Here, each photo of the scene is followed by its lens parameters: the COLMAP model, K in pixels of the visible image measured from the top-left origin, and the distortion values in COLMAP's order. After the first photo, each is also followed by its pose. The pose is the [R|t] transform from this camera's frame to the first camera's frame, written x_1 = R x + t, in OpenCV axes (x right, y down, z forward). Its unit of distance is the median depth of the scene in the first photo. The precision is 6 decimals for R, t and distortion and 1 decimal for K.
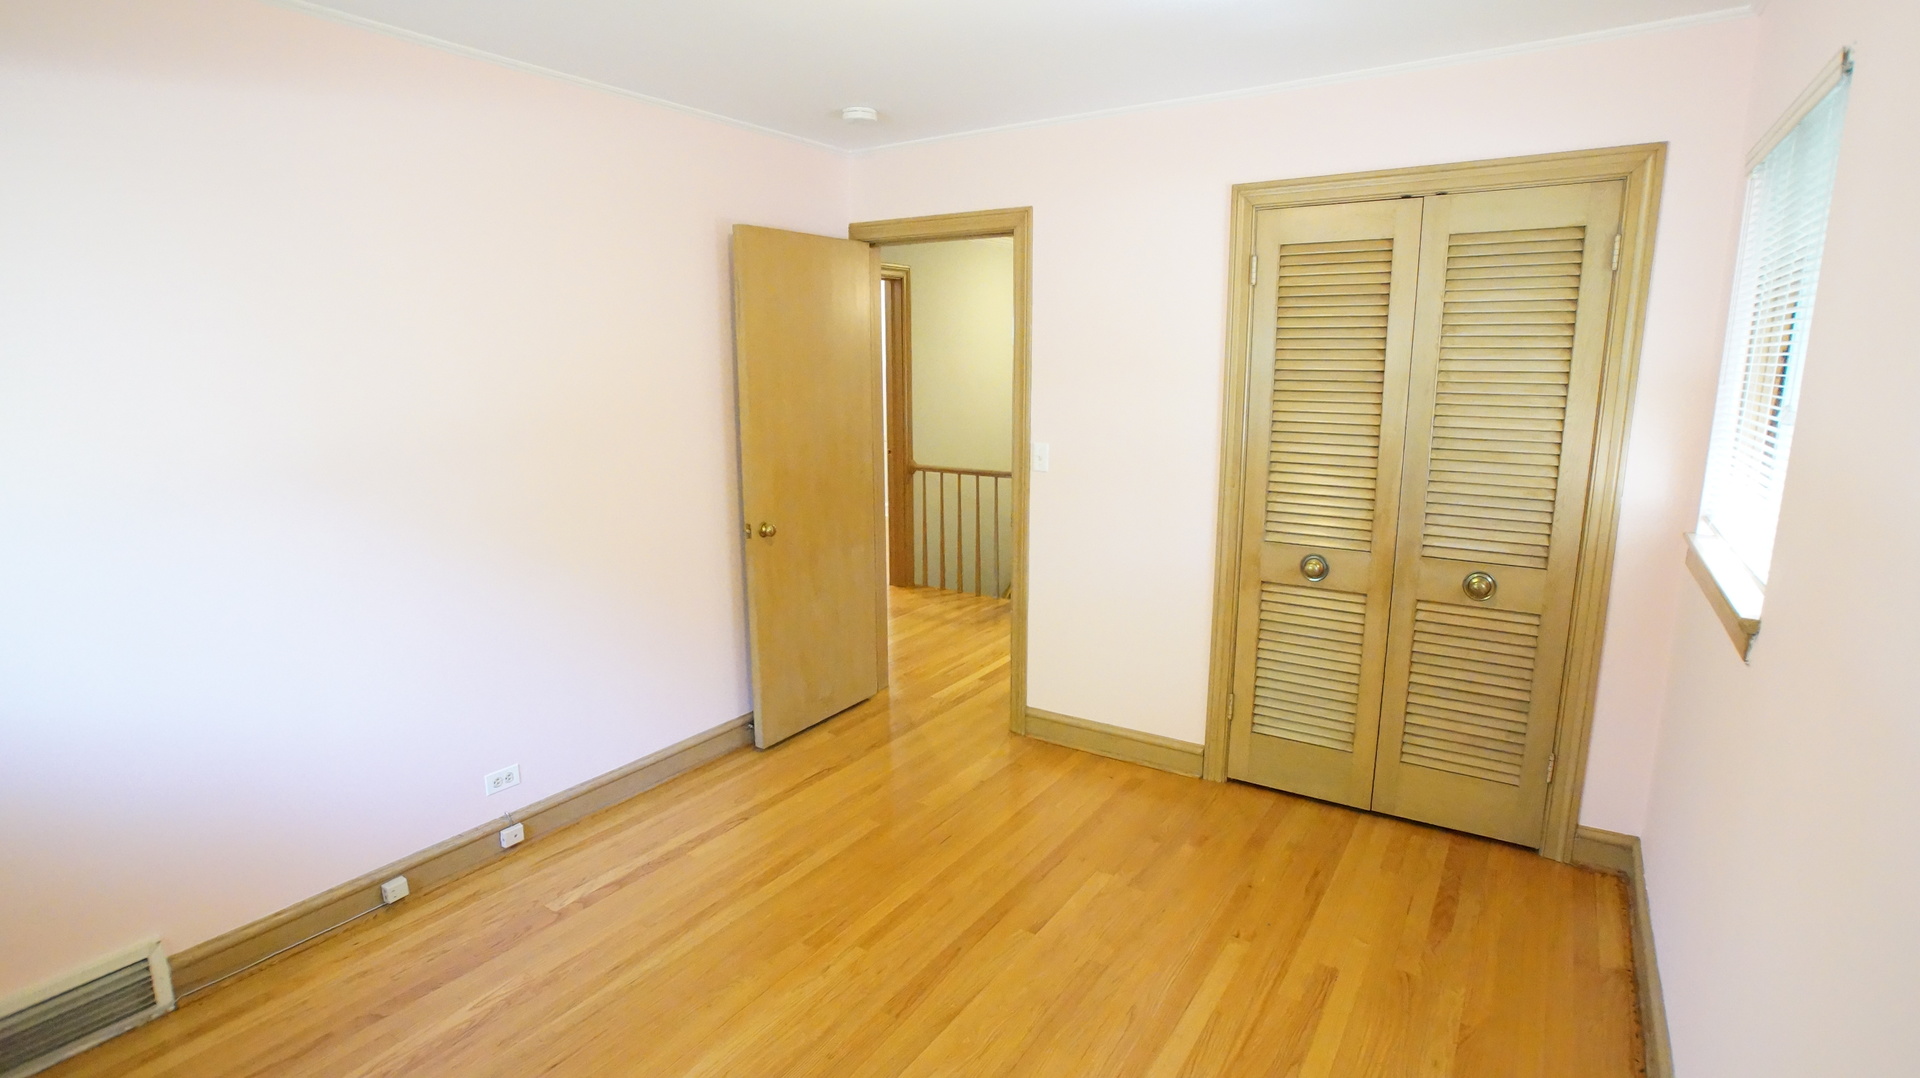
lens RADIAL K [[918.4, 0, 953.1], [0, 918.4, 538.5], [0, 0, 1]] dist [-0.058300, 0.019246]
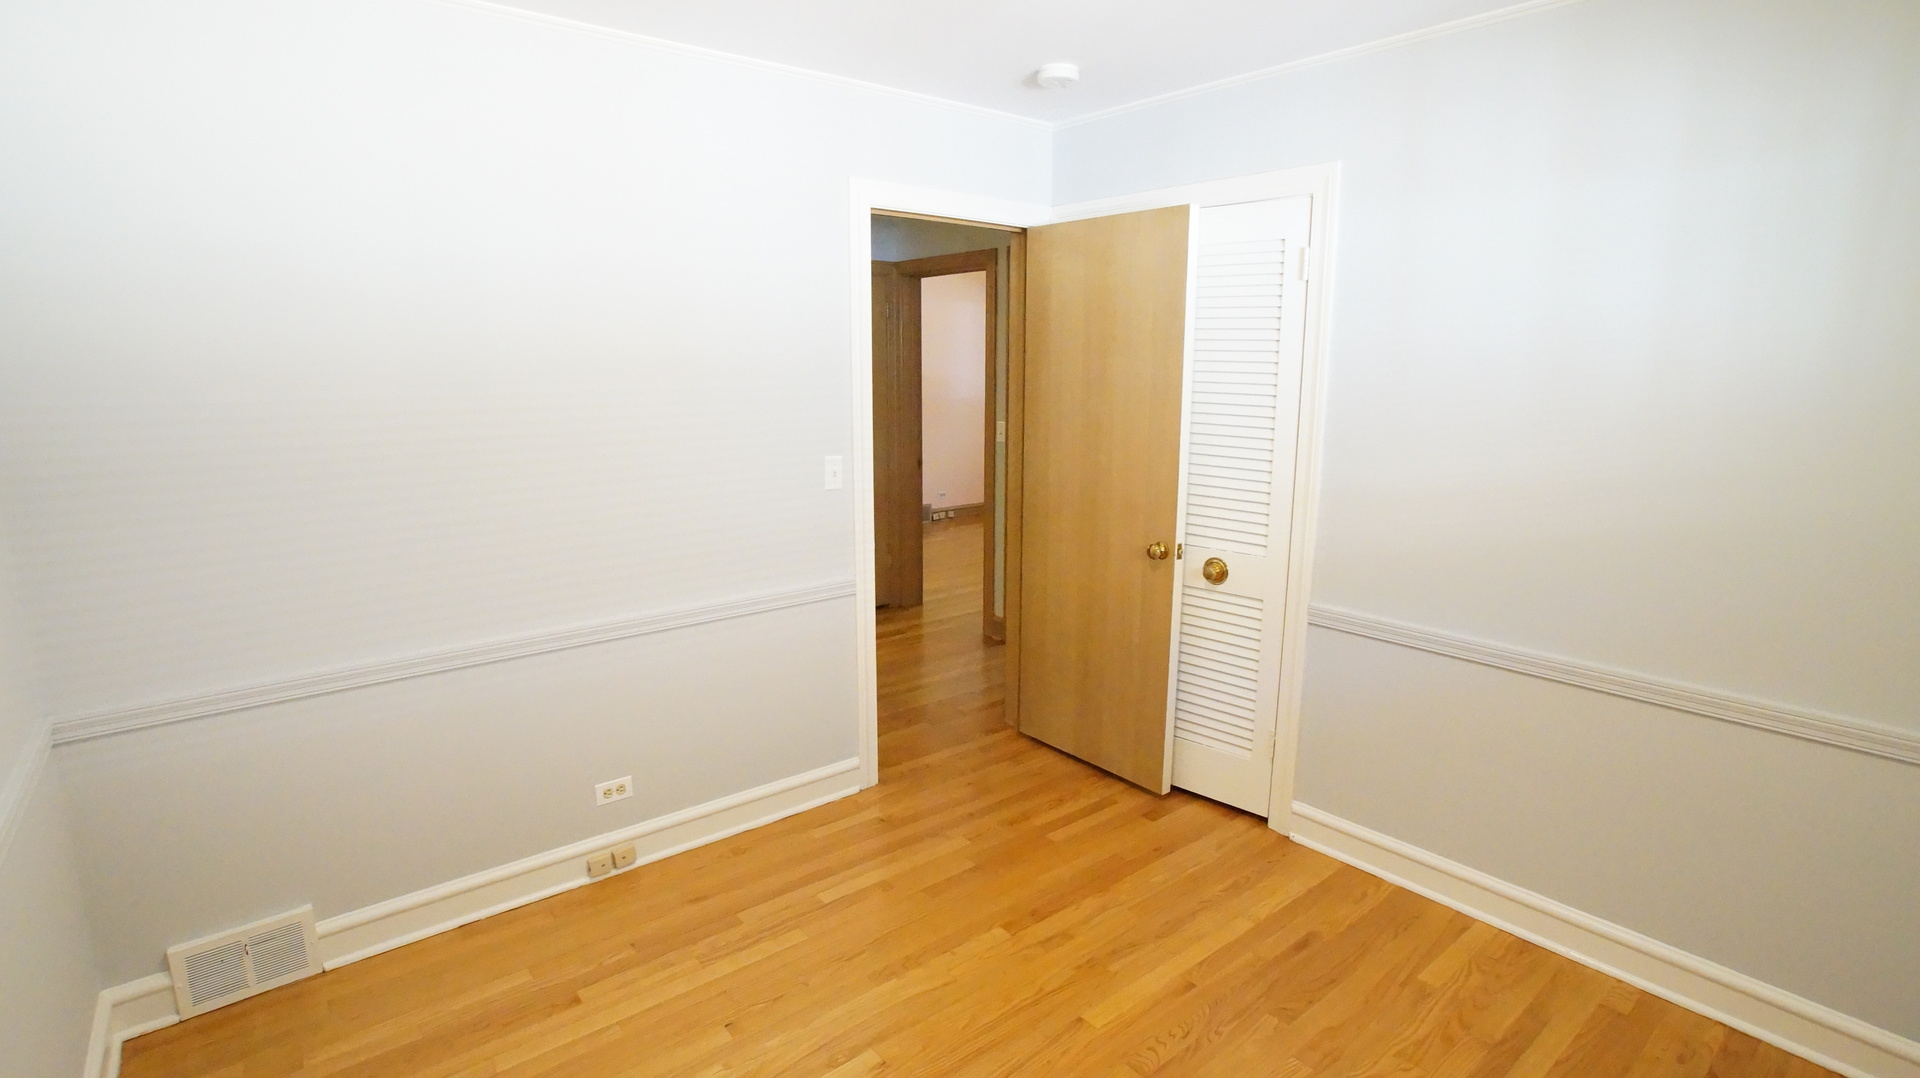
lens RADIAL K [[918.4, 0, 953.1], [0, 918.4, 538.5], [0, 0, 1]] dist [-0.058300, 0.019246]
pose [[0.963566, 0.051415, -0.262482, 0.523254], [-0.061366, 0.997669, -0.029852, 0.061497], [0.260335, 0.044872, 0.964475, -0.143981]]
